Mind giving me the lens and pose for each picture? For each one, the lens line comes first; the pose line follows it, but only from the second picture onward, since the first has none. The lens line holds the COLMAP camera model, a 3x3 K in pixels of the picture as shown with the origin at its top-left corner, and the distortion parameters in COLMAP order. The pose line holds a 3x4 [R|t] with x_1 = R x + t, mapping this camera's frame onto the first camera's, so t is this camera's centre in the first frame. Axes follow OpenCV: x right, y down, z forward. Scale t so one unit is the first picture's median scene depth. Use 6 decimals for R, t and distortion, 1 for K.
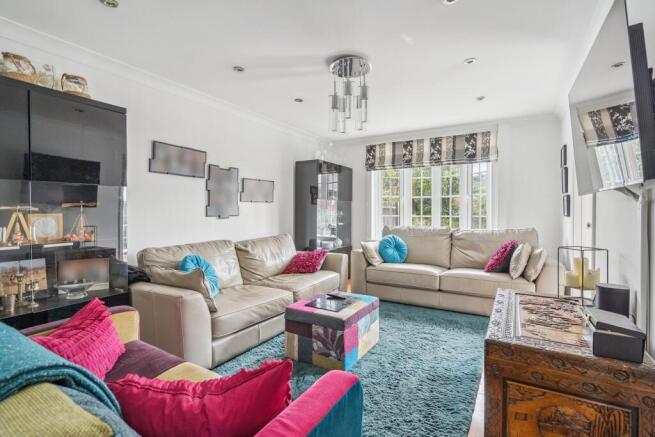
lens RADIAL K [[311.2, 0, 330.6], [0, 311.2, 215.7], [0, 0, 1]] dist [-0.006281, 0.000715]
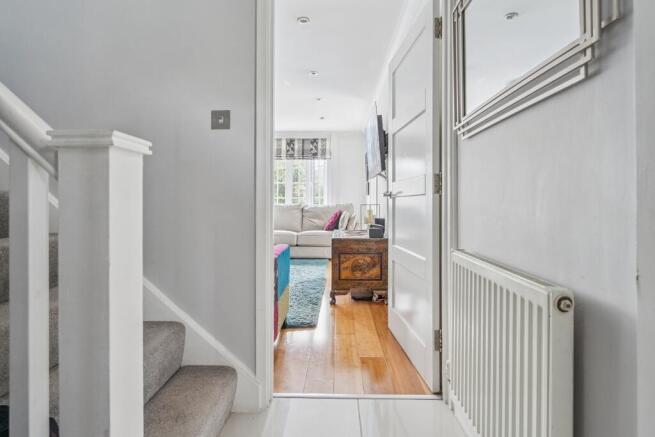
lens RADIAL K [[311.2, 0, 326.7], [0, 311.2, 204.6], [0, 0, 1]] dist [-0.006281, 0.000715]
pose [[0.879940, 0.000599, 0.475085, -0.190138], [0.002998, 0.999972, -0.006813, 0.053217], [-0.475076, 0.007419, 0.879913, -0.304200]]
